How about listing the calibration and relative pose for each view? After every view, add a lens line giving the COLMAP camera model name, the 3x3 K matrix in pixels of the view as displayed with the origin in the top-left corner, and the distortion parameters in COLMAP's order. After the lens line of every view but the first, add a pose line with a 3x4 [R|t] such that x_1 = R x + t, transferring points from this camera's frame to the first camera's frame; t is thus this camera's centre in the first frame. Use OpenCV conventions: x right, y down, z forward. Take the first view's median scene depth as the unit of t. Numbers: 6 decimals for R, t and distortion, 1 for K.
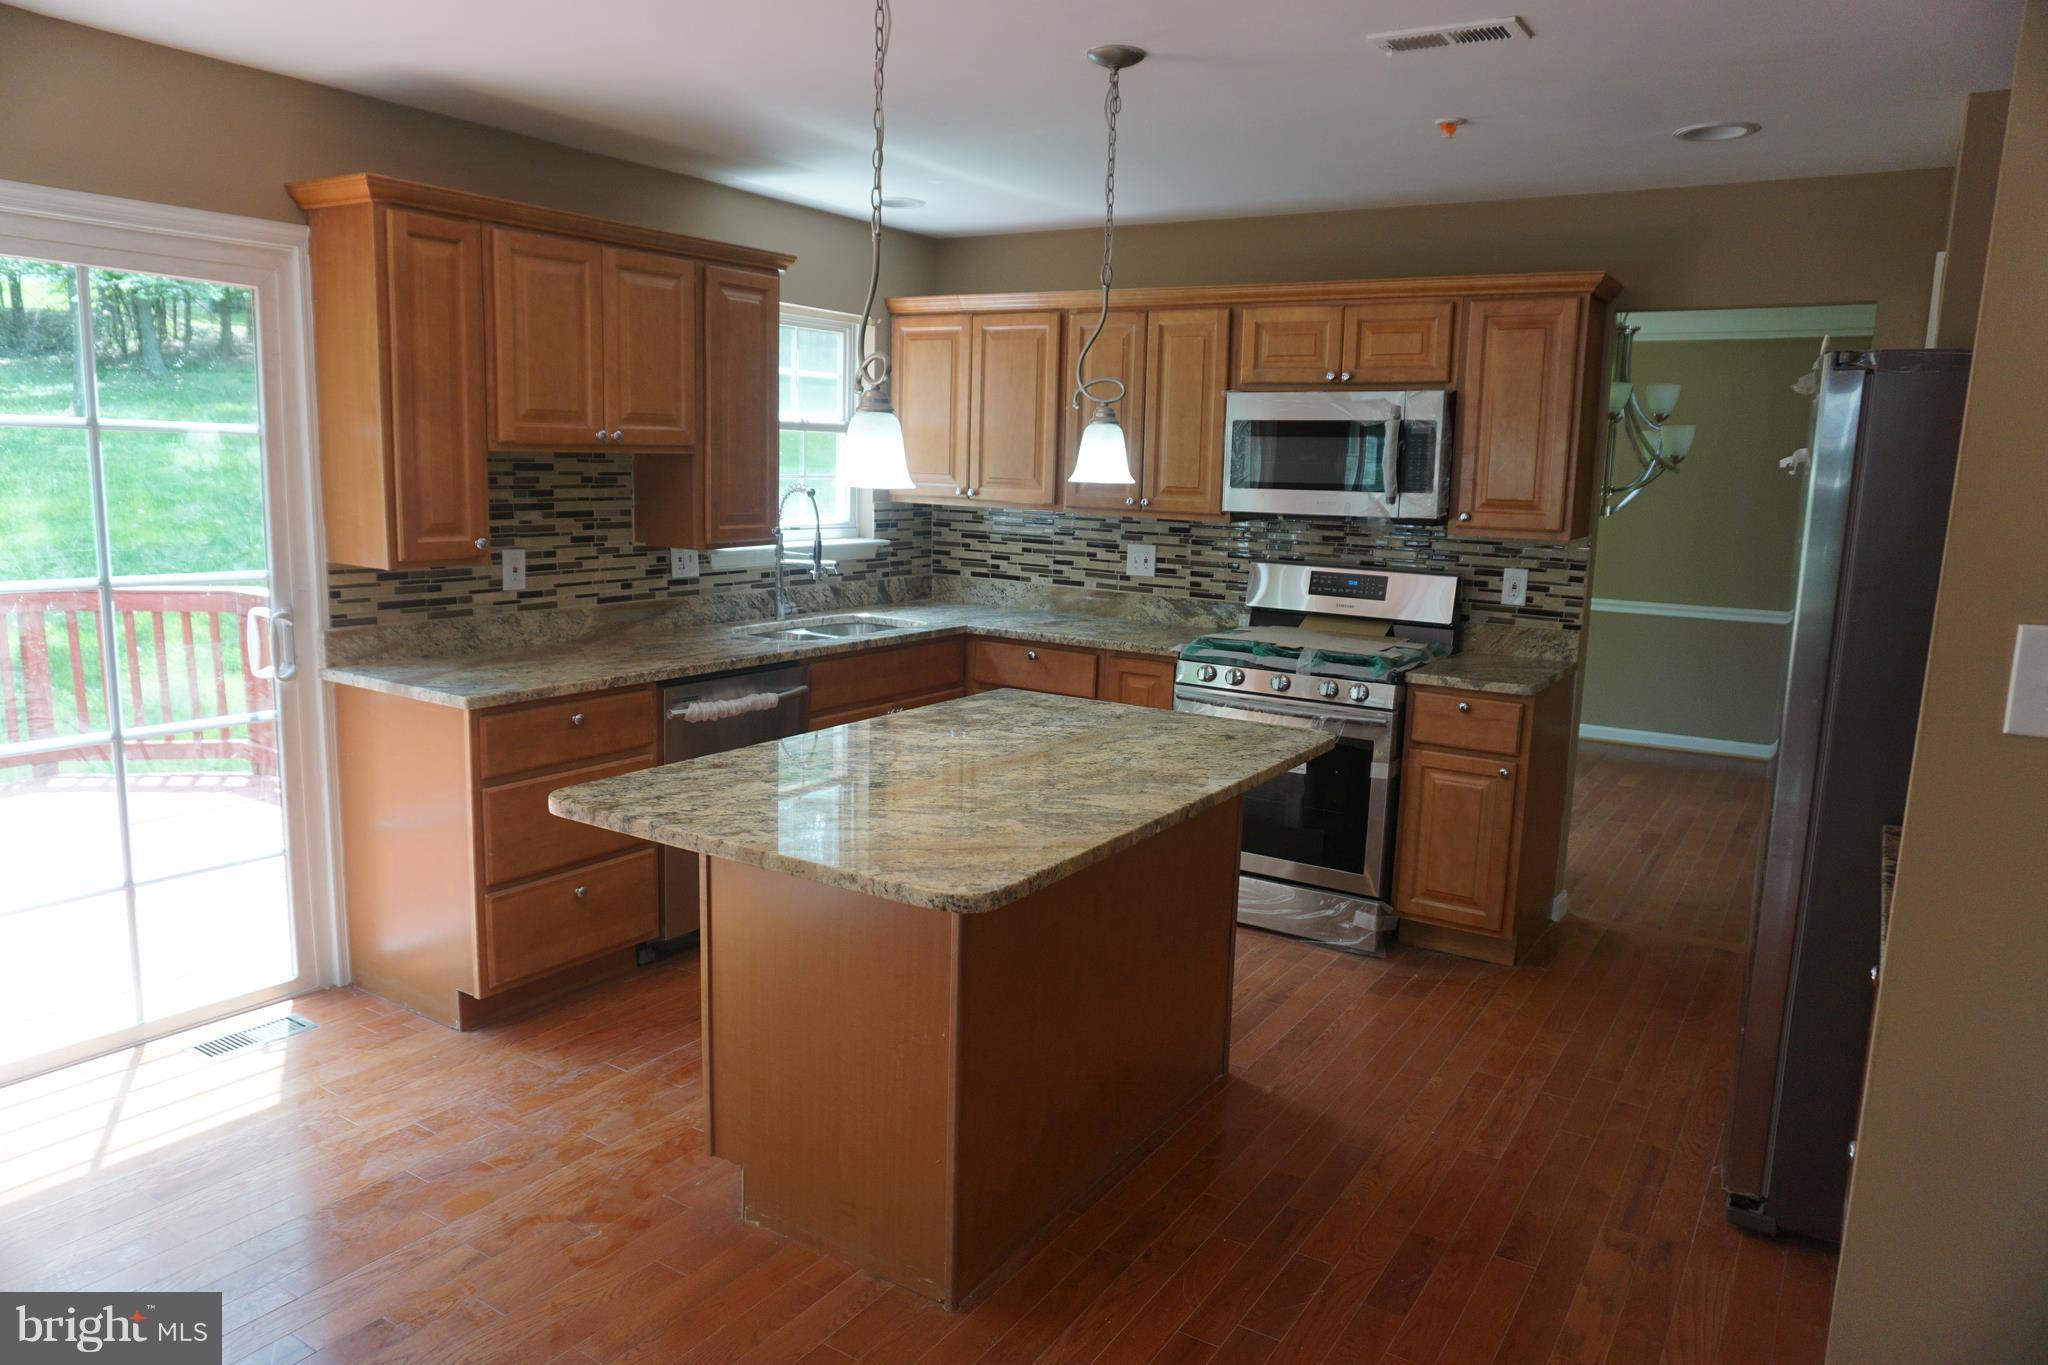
lens RADIAL K [[1361.1, 0, 1024.0], [0, 1361.1, 682.5], [0, 0, 1]] dist [-0.067004, 0.054190]
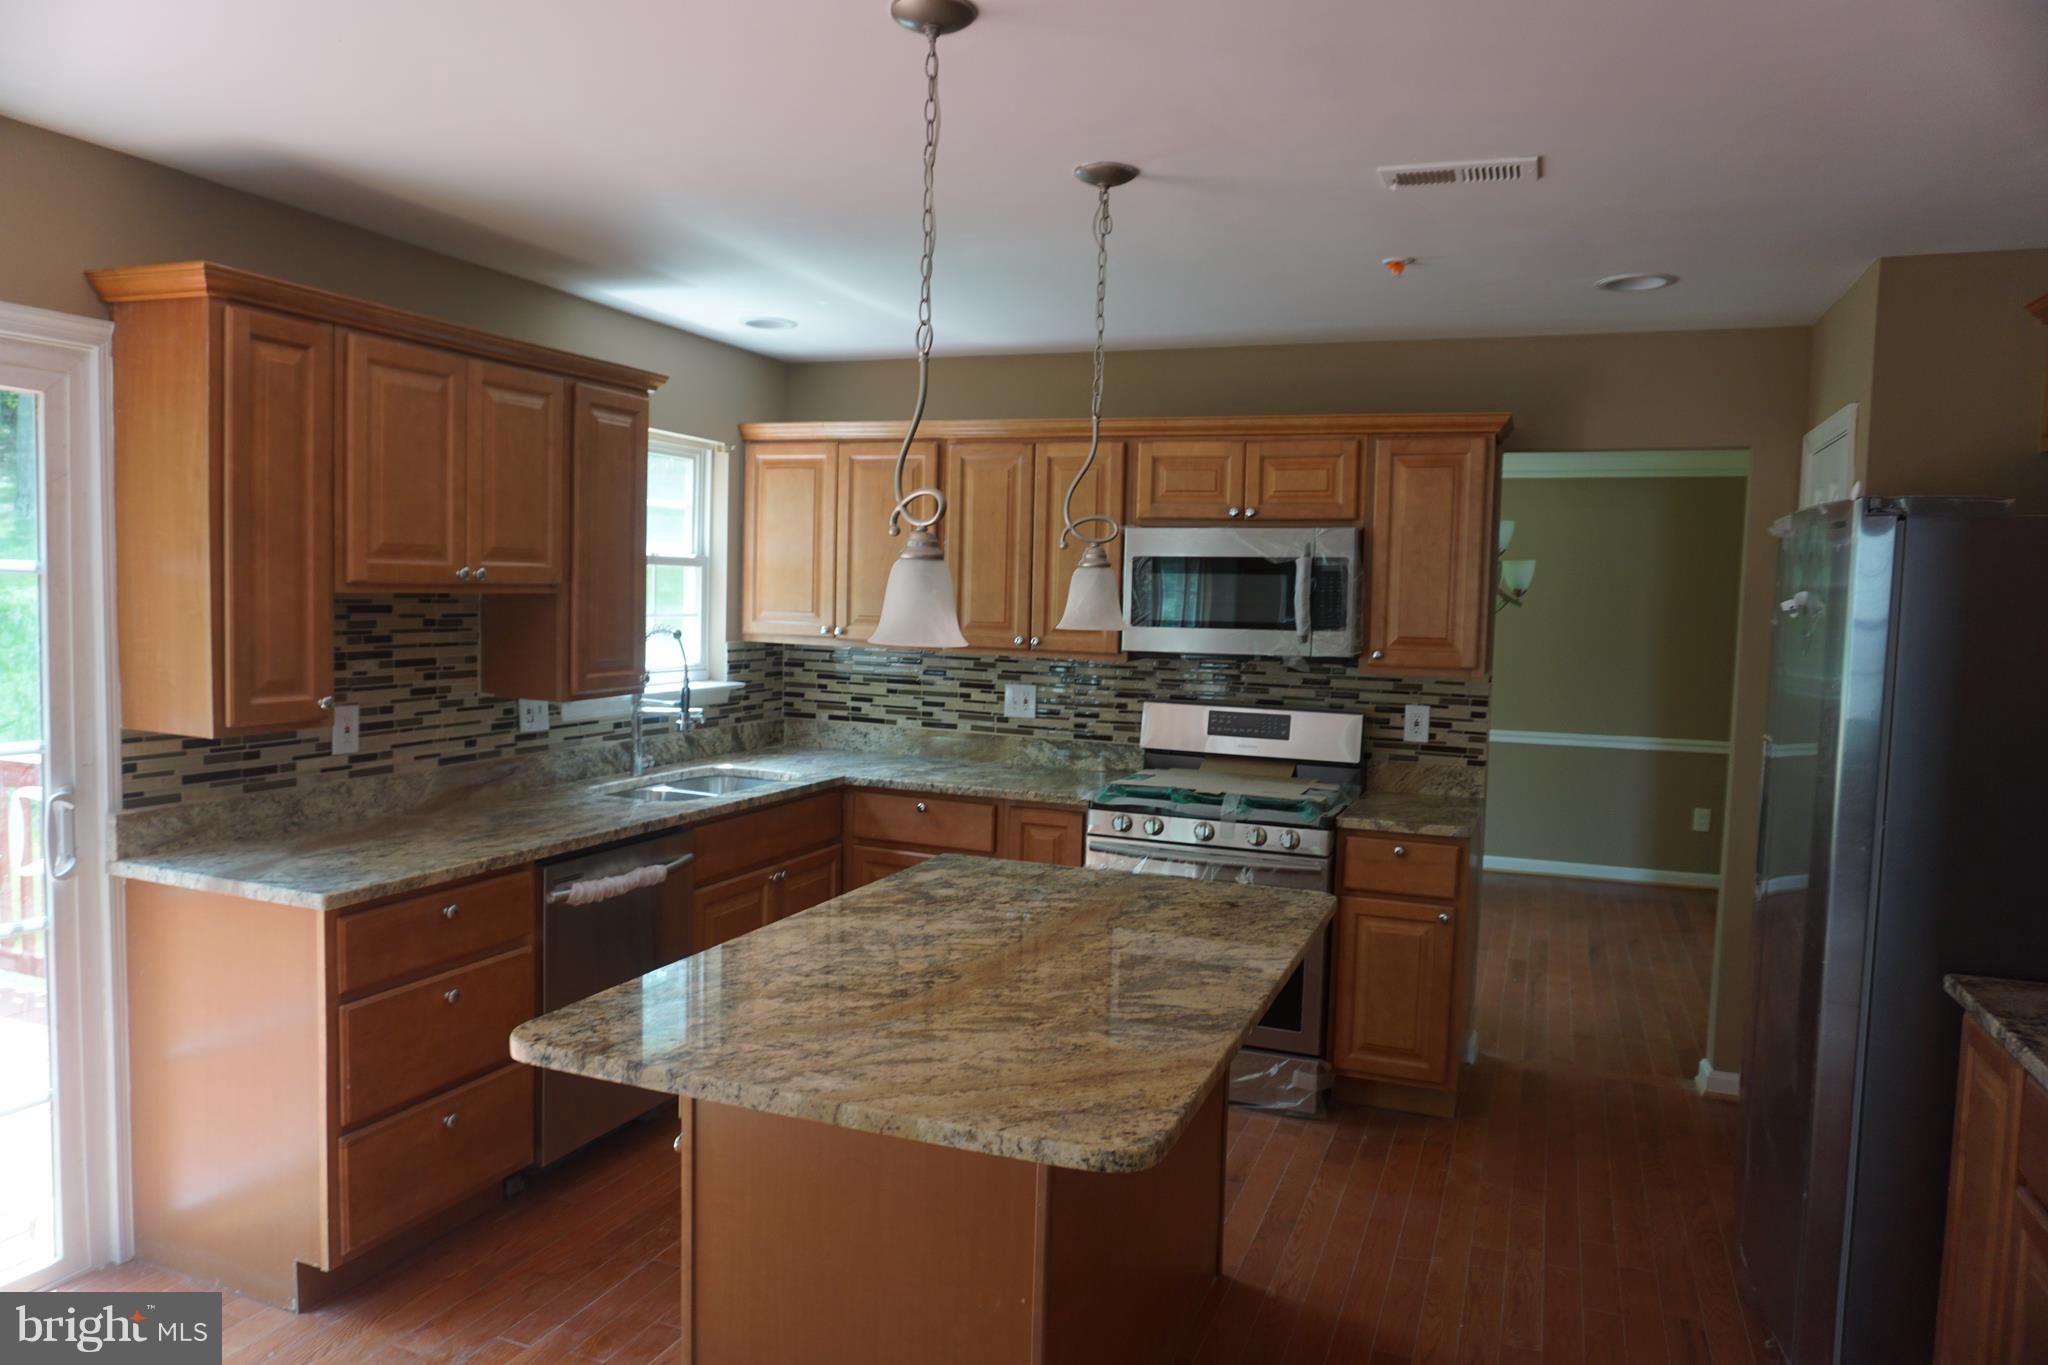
lens RADIAL K [[1361.1, 0, 1024.0], [0, 1361.1, 682.5], [0, 0, 1]] dist [-0.067004, 0.054190]
pose [[0.980830, -0.014222, 0.194345, -0.119219], [0.031701, 0.995692, -0.087129, -0.025111], [-0.192269, 0.091620, 0.977056, 0.090382]]
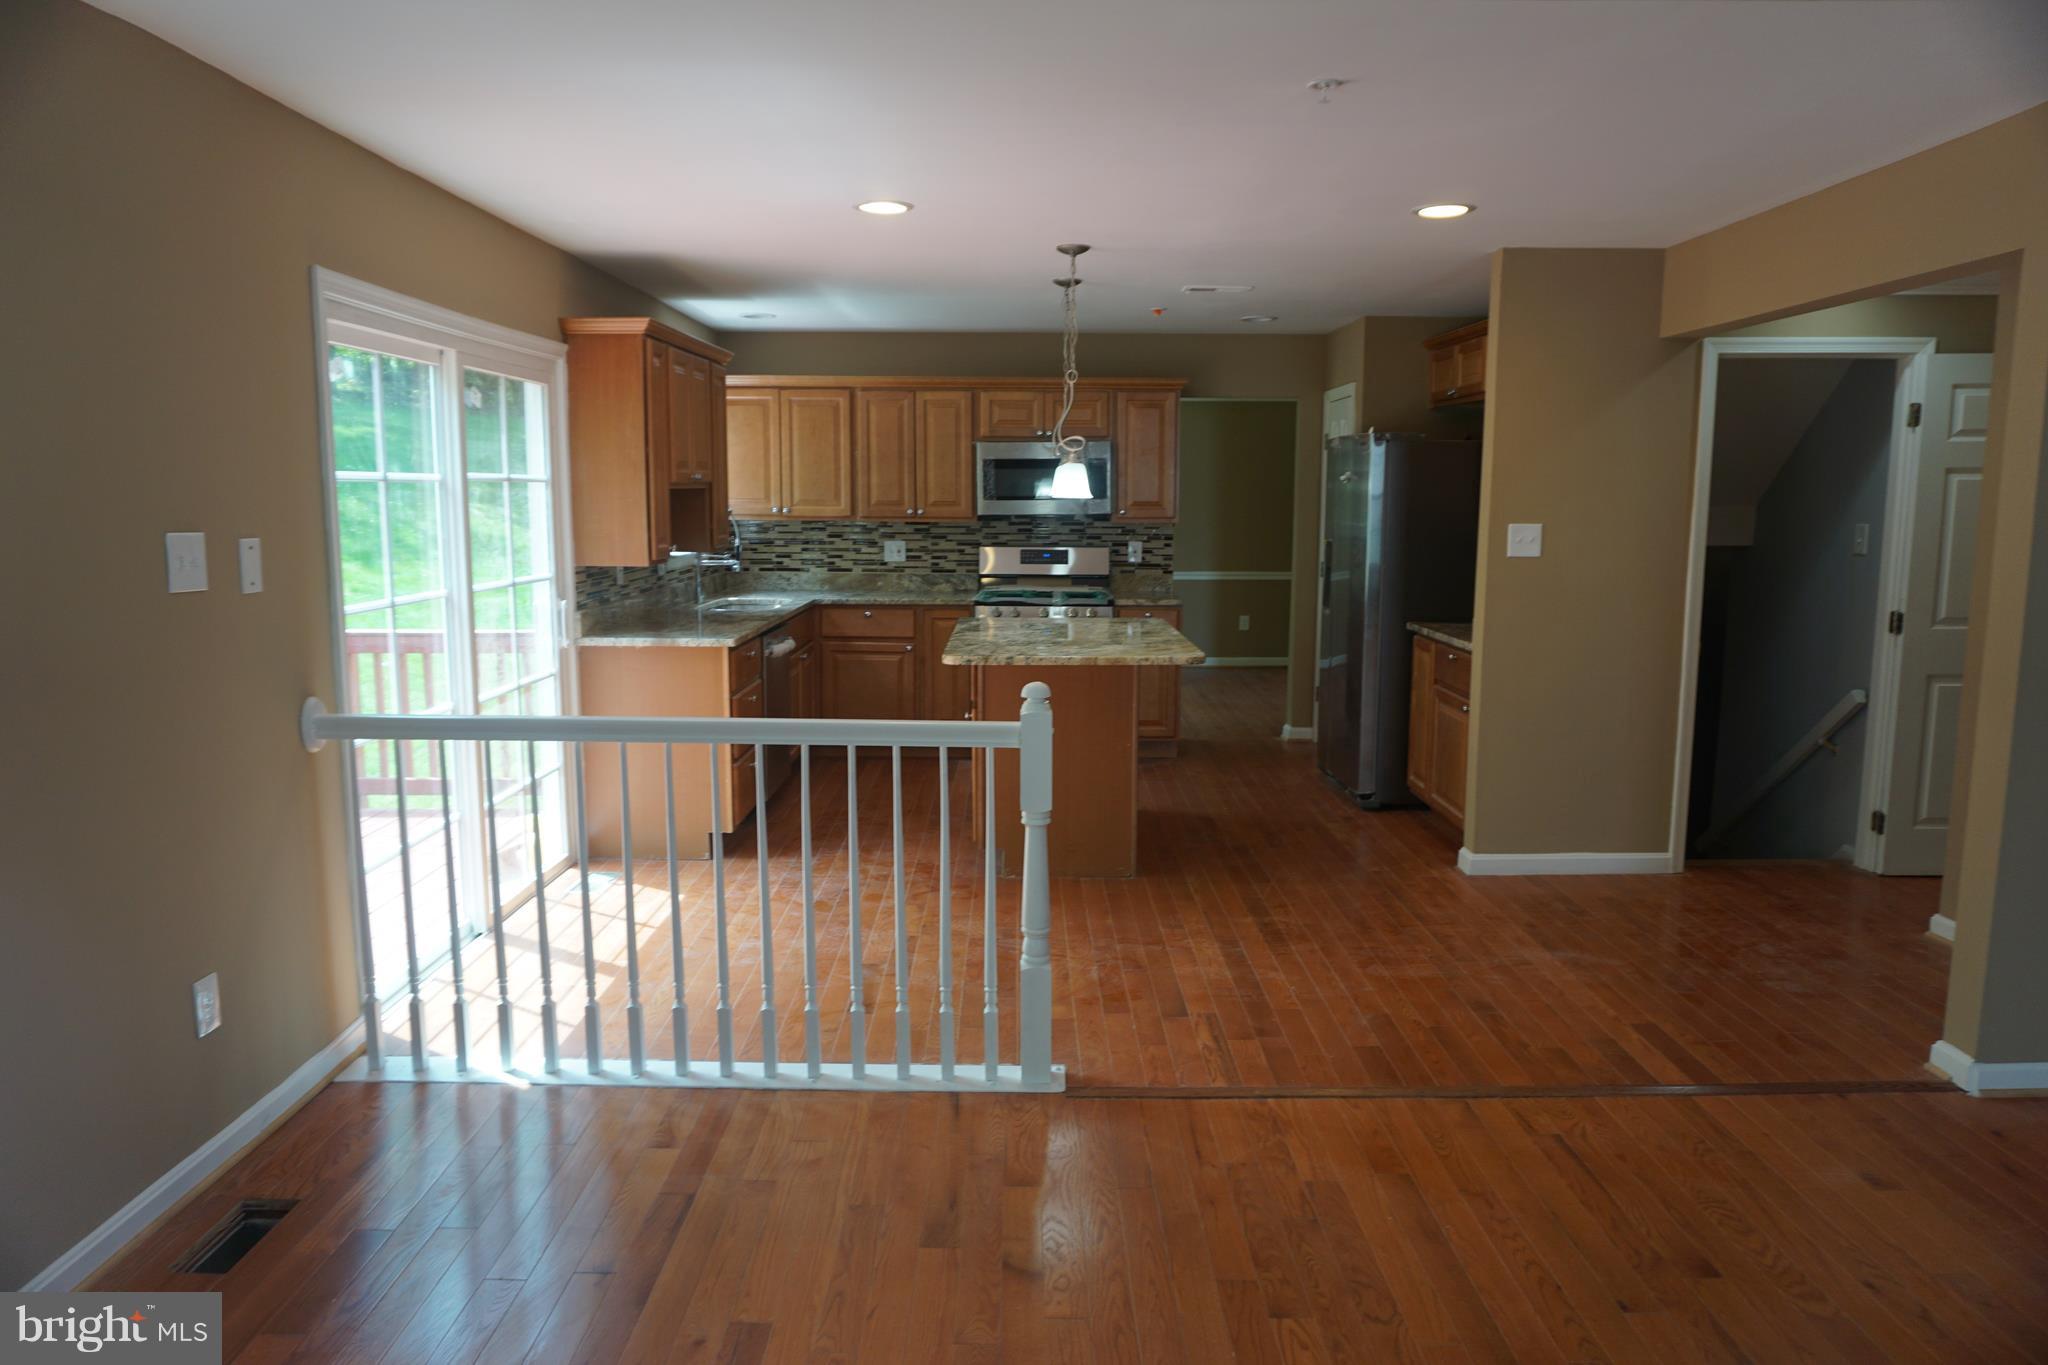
lens RADIAL K [[1366.4, 0, 1024.0], [0, 1366.4, 682.5], [0, 0, 1]] dist [-0.089943, -0.000743]
pose [[0.840266, -0.099578, 0.532952, -0.771524], [0.107383, 0.994082, 0.016435, 0.057349], [-0.531434, 0.043420, 0.845986, -0.444350]]
